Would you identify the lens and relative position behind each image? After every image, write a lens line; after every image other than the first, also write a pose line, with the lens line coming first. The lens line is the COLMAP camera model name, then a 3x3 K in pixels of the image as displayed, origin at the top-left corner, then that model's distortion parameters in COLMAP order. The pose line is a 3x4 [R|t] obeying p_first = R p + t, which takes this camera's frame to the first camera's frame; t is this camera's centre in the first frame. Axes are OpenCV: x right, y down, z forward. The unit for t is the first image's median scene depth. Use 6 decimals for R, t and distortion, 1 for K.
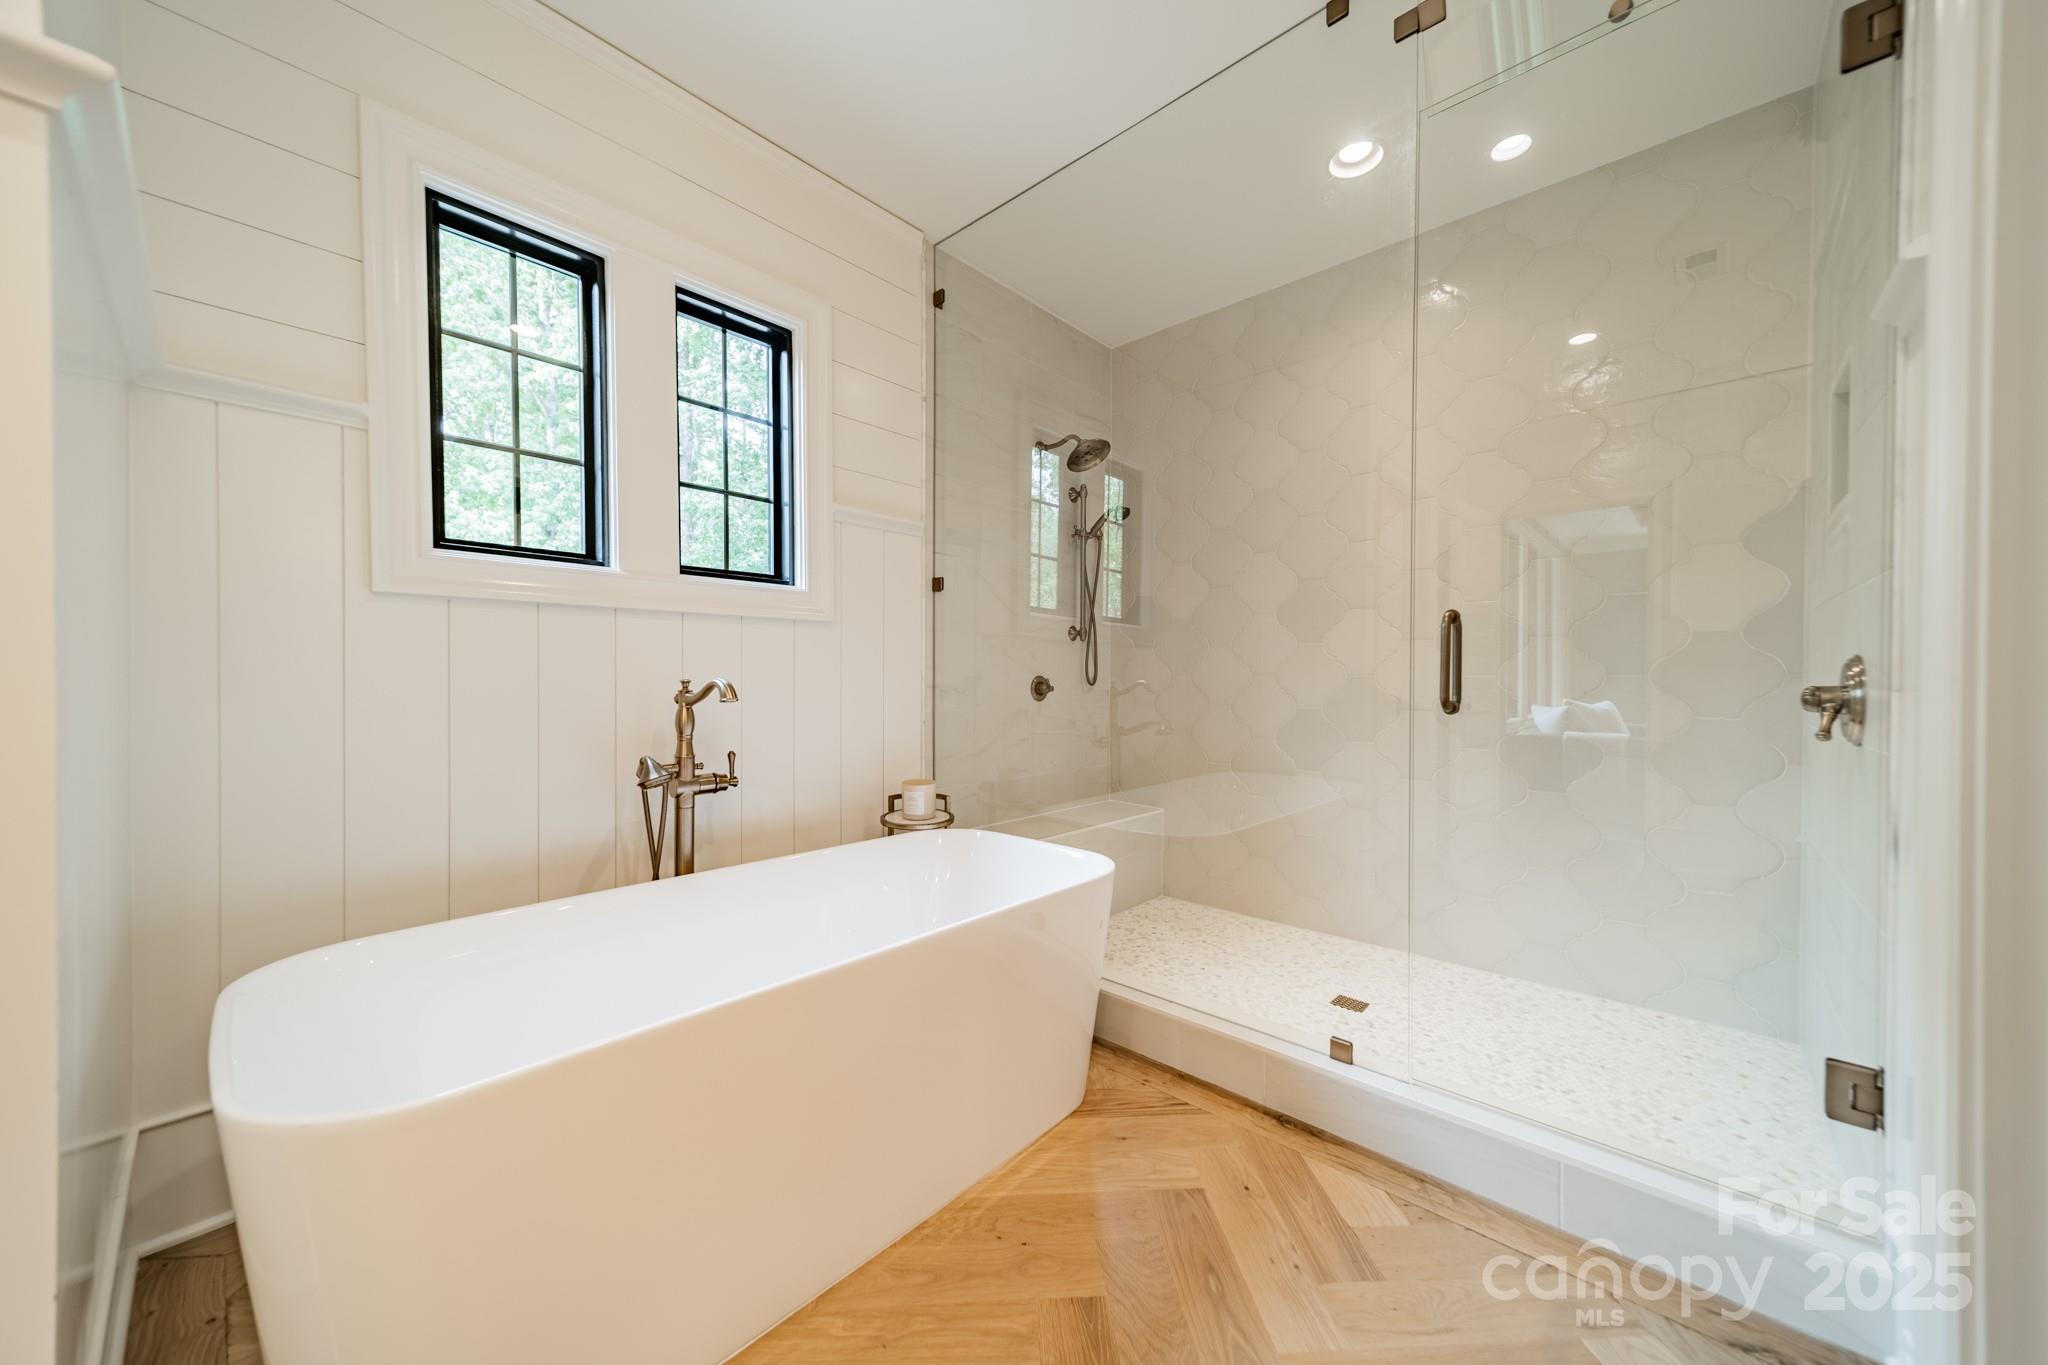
lens RADIAL K [[727.7, 0, 1024.1], [0, 727.7, 685.8], [0, 0, 1]] dist [0.011104, -0.000149]
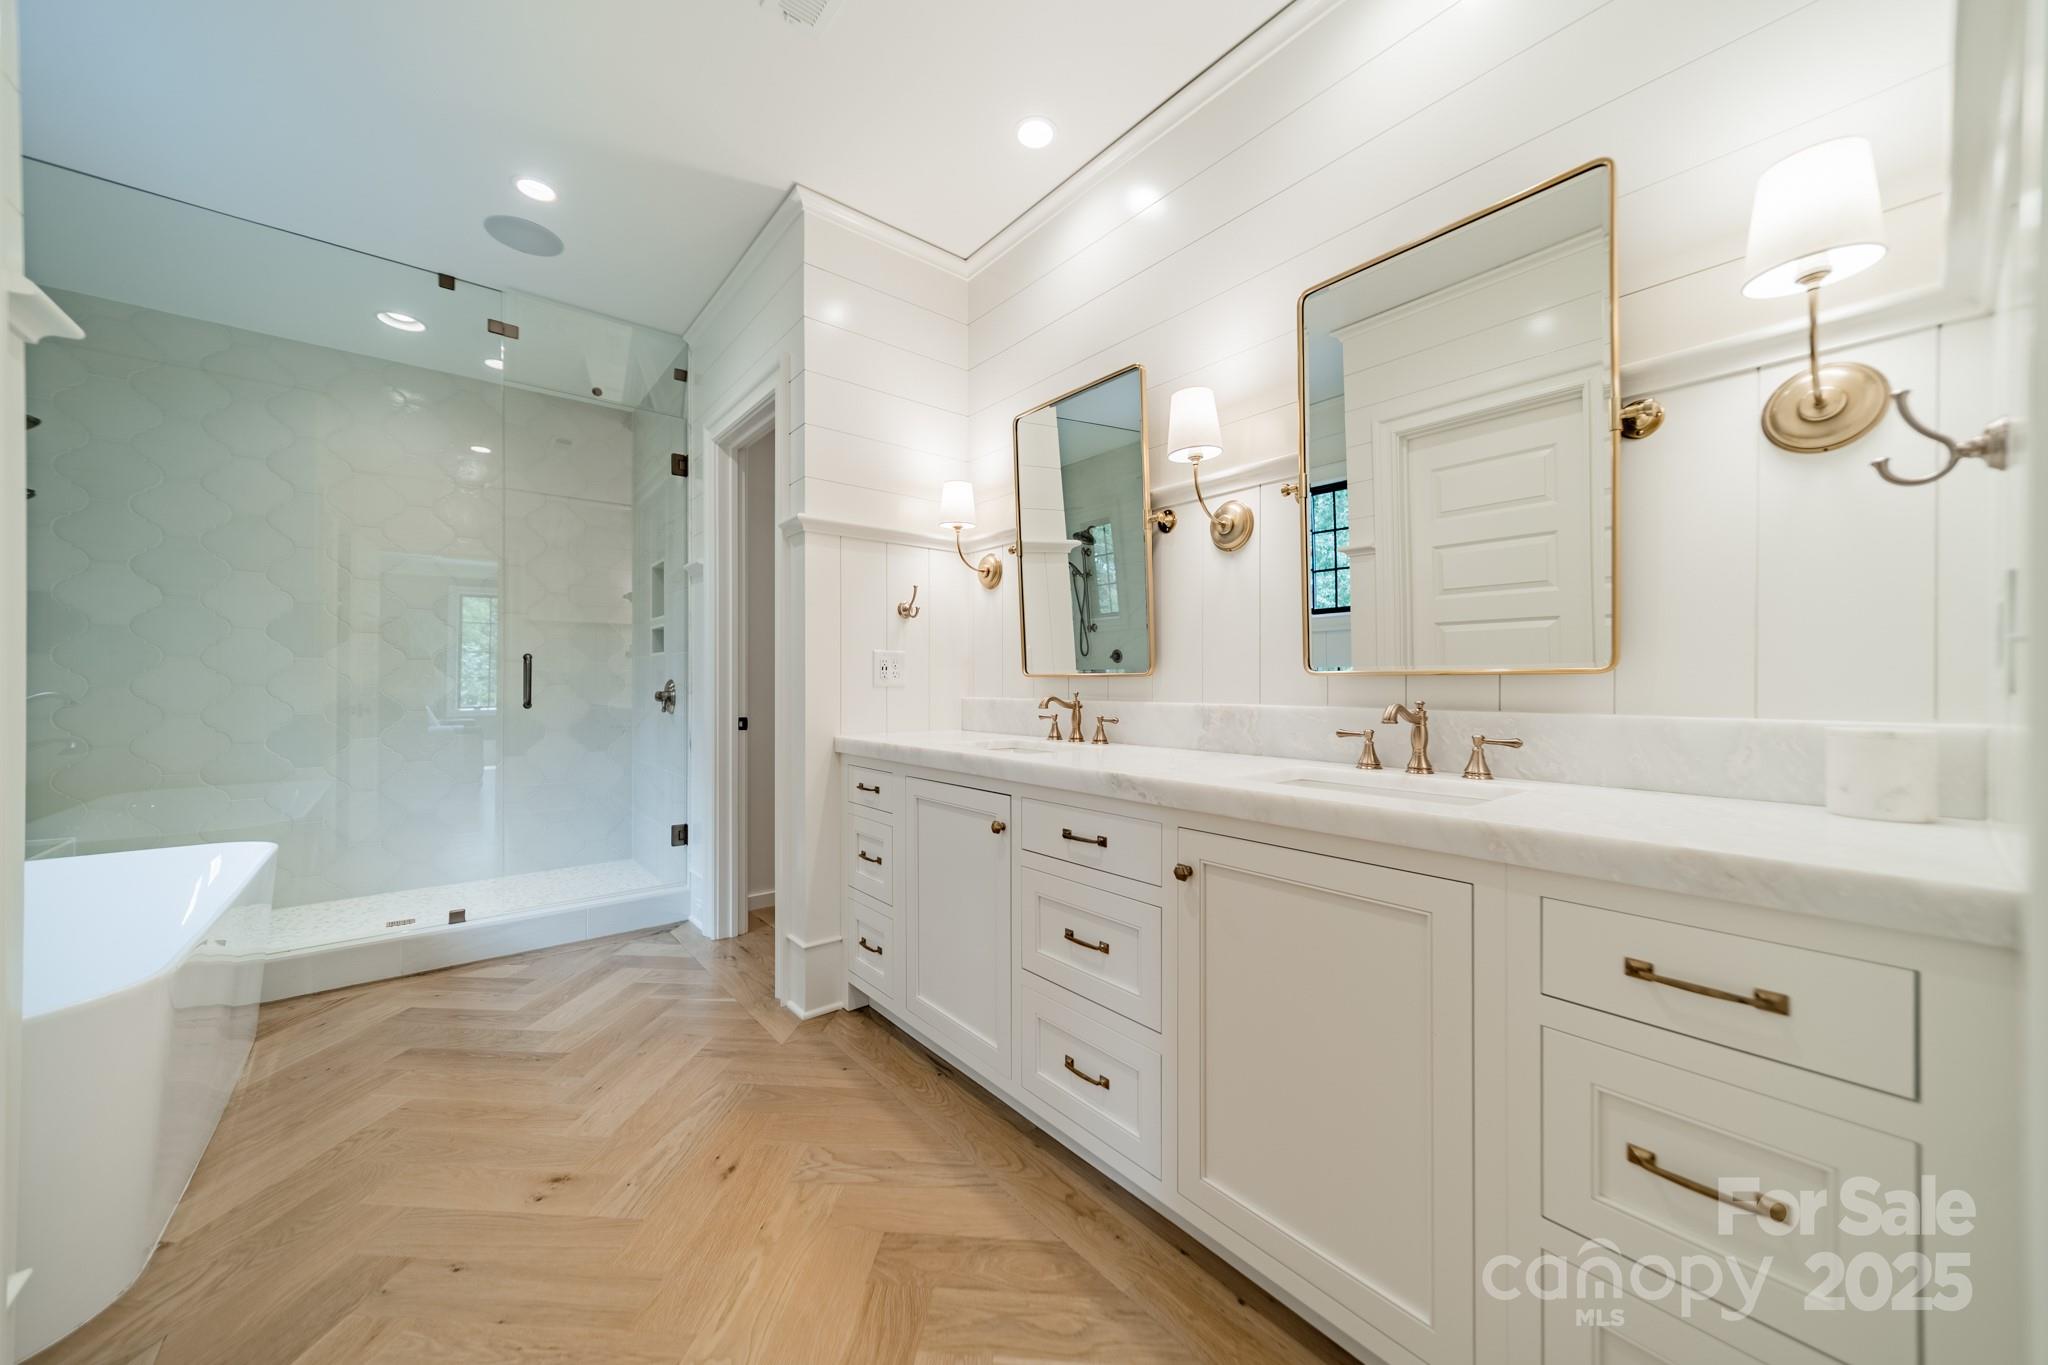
lens RADIAL K [[727.7, 0, 1024.1], [0, 727.7, 685.8], [0, 0, 1]] dist [0.011104, -0.000149]
pose [[0.144345, -0.004335, 0.989518, -1.109765], [0.010080, 0.999945, 0.002911, -0.012667], [-0.989476, 0.009554, 0.144381, -0.551102]]
